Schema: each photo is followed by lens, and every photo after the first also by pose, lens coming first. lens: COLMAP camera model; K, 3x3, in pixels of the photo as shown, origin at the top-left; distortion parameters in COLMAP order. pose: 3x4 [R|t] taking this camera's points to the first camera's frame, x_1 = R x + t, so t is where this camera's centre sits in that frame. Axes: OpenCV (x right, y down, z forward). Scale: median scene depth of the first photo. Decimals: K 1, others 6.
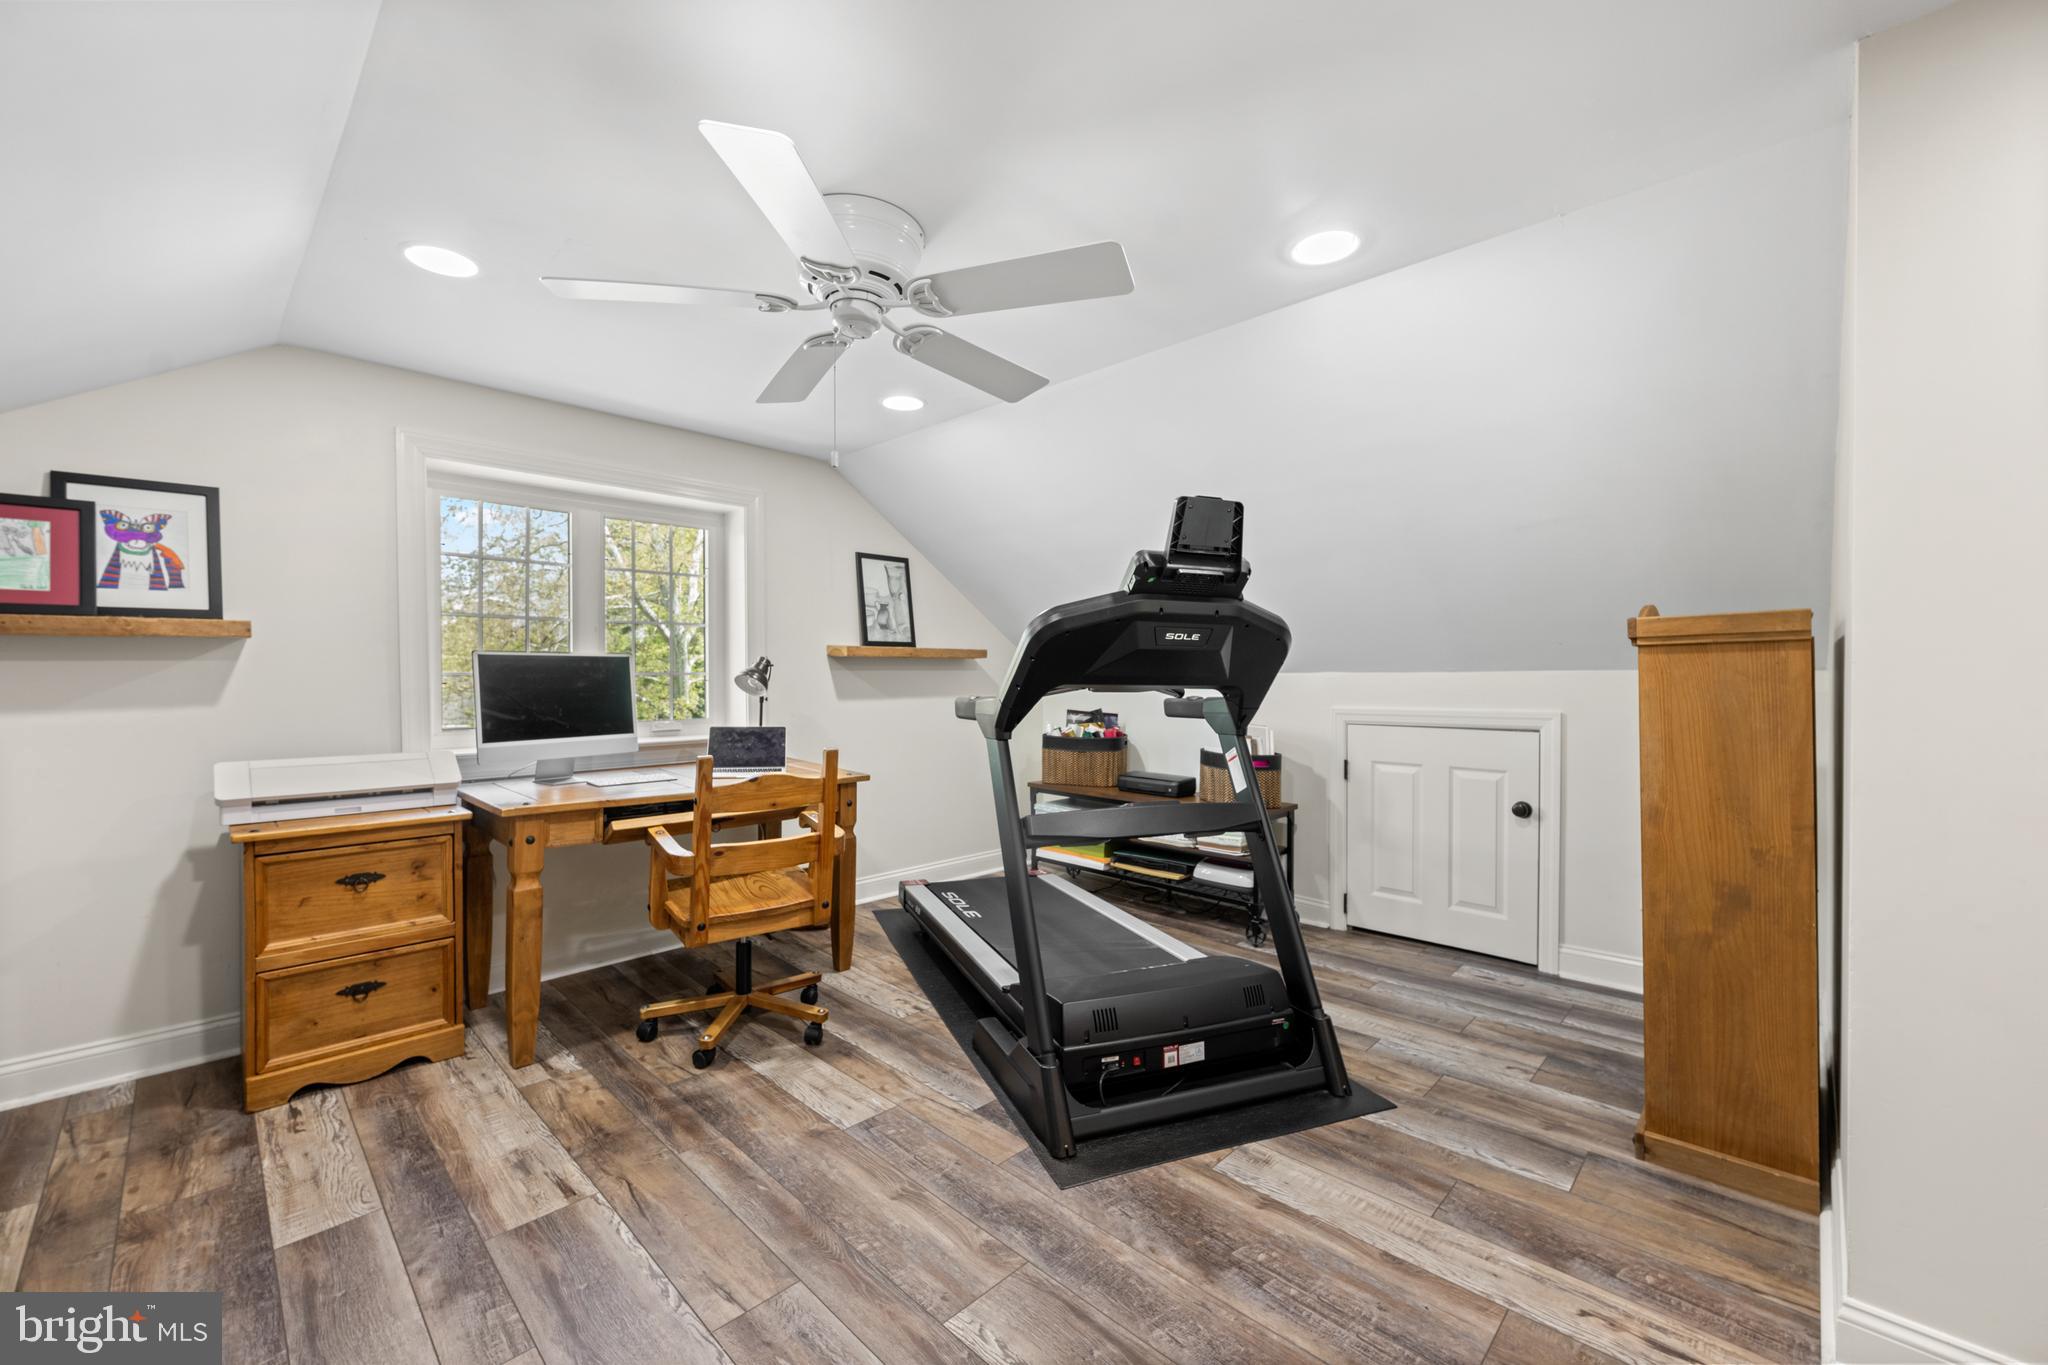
lens RADIAL K [[808.3, 0, 1018.4], [0, 808.3, 683.5], [0, 0, 1]] dist [-0.001531, 0.000375]
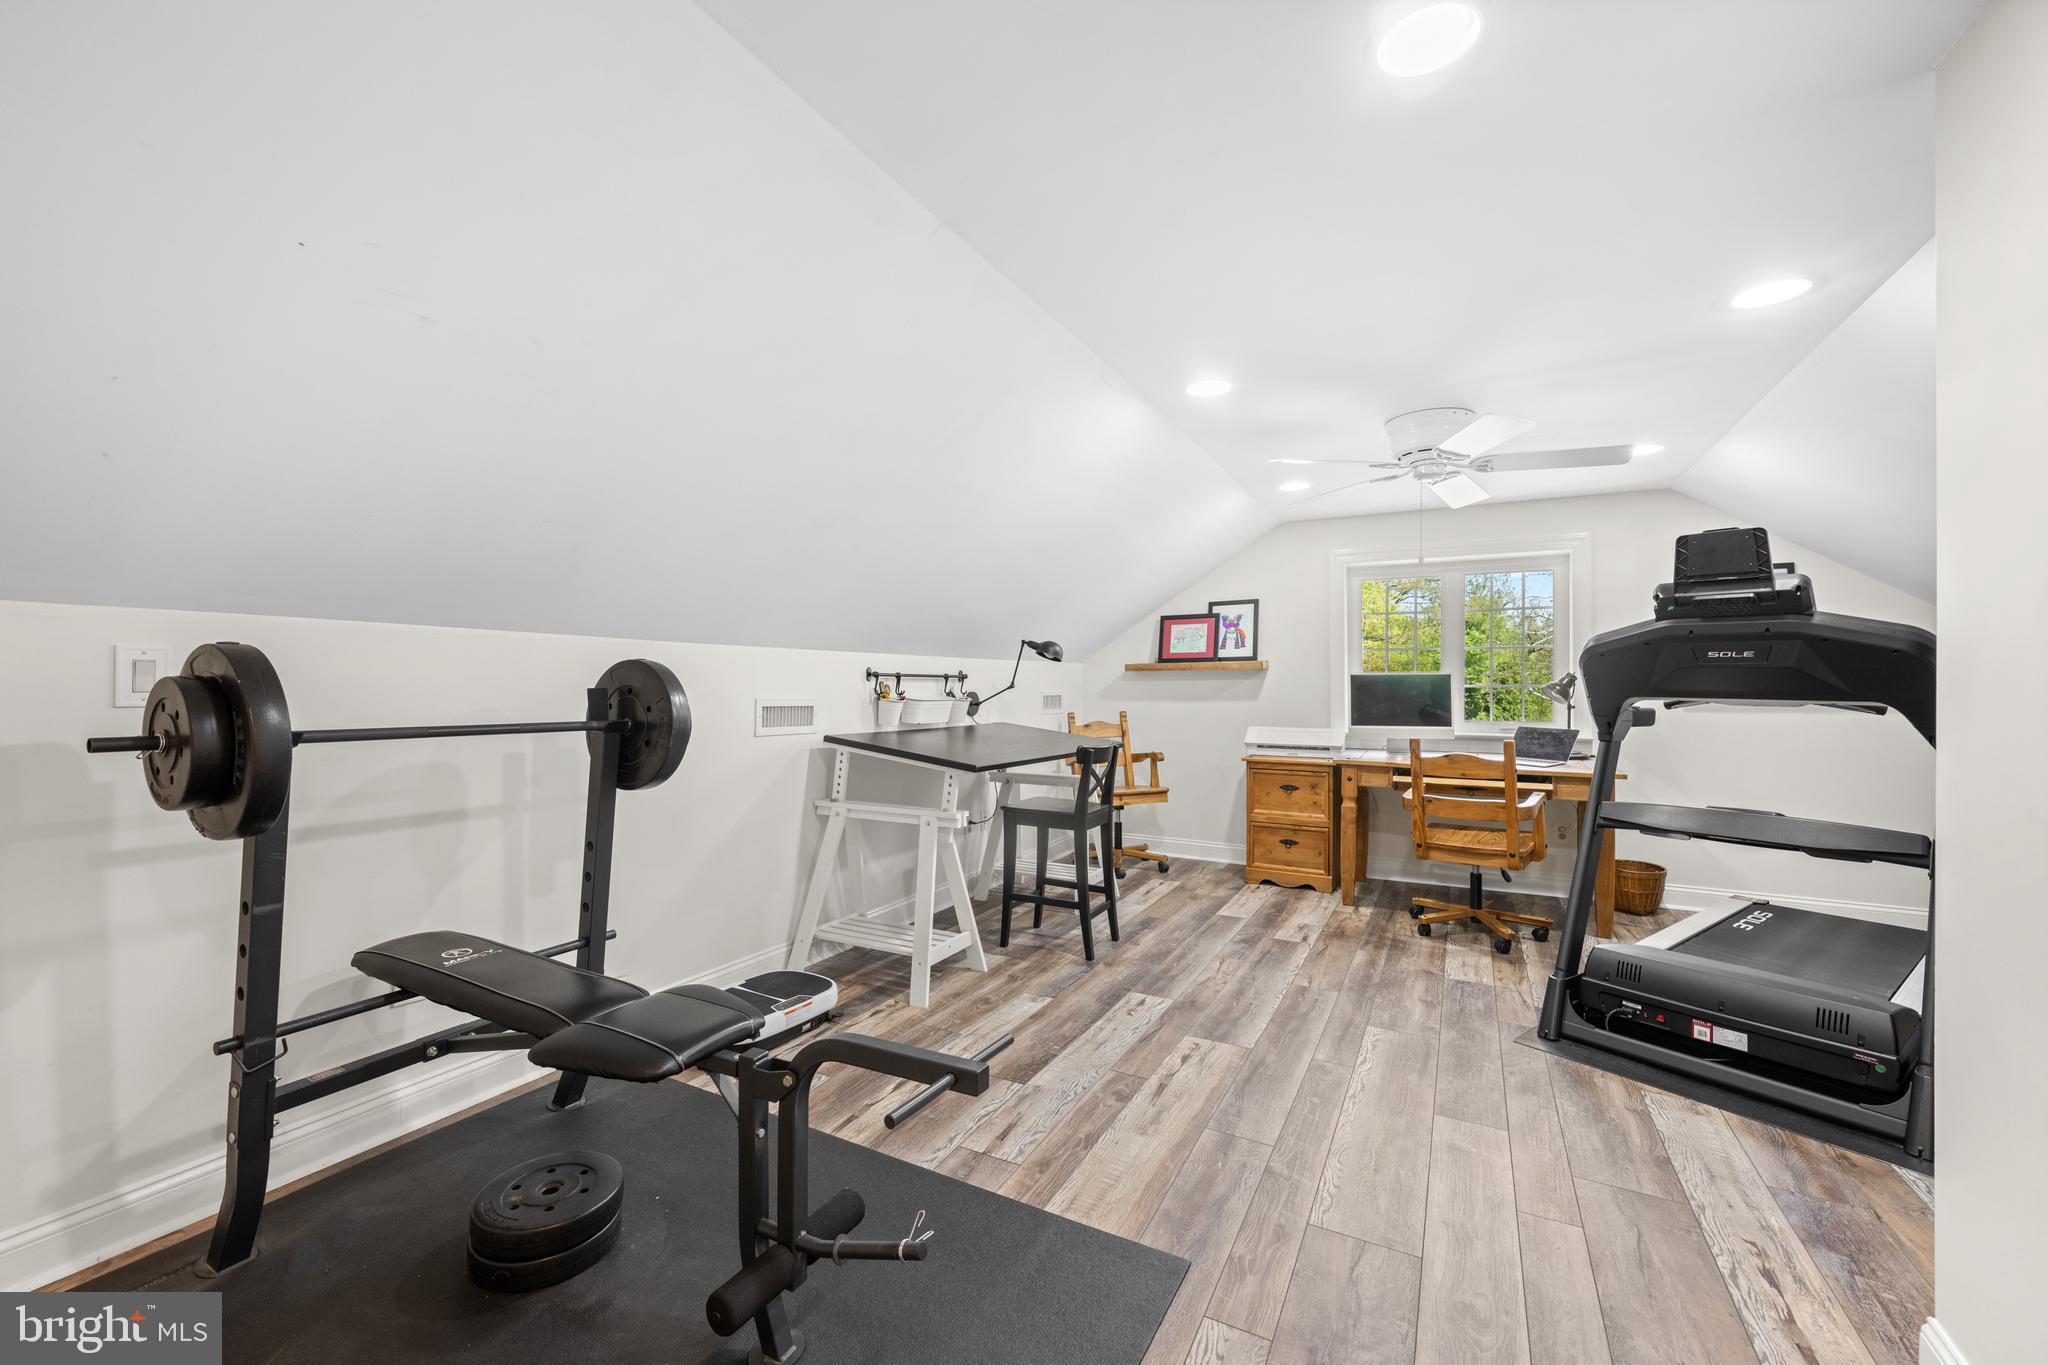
lens RADIAL K [[808.3, 0, 1022.2], [0, 808.3, 680.1], [0, 0, 1]] dist [-0.001531, 0.000375]
pose [[0.278421, -0.004140, -0.960450, 0.987553], [-0.011890, 0.999899, -0.007756, -0.003155], [0.960385, 0.013579, 0.278344, -0.216968]]
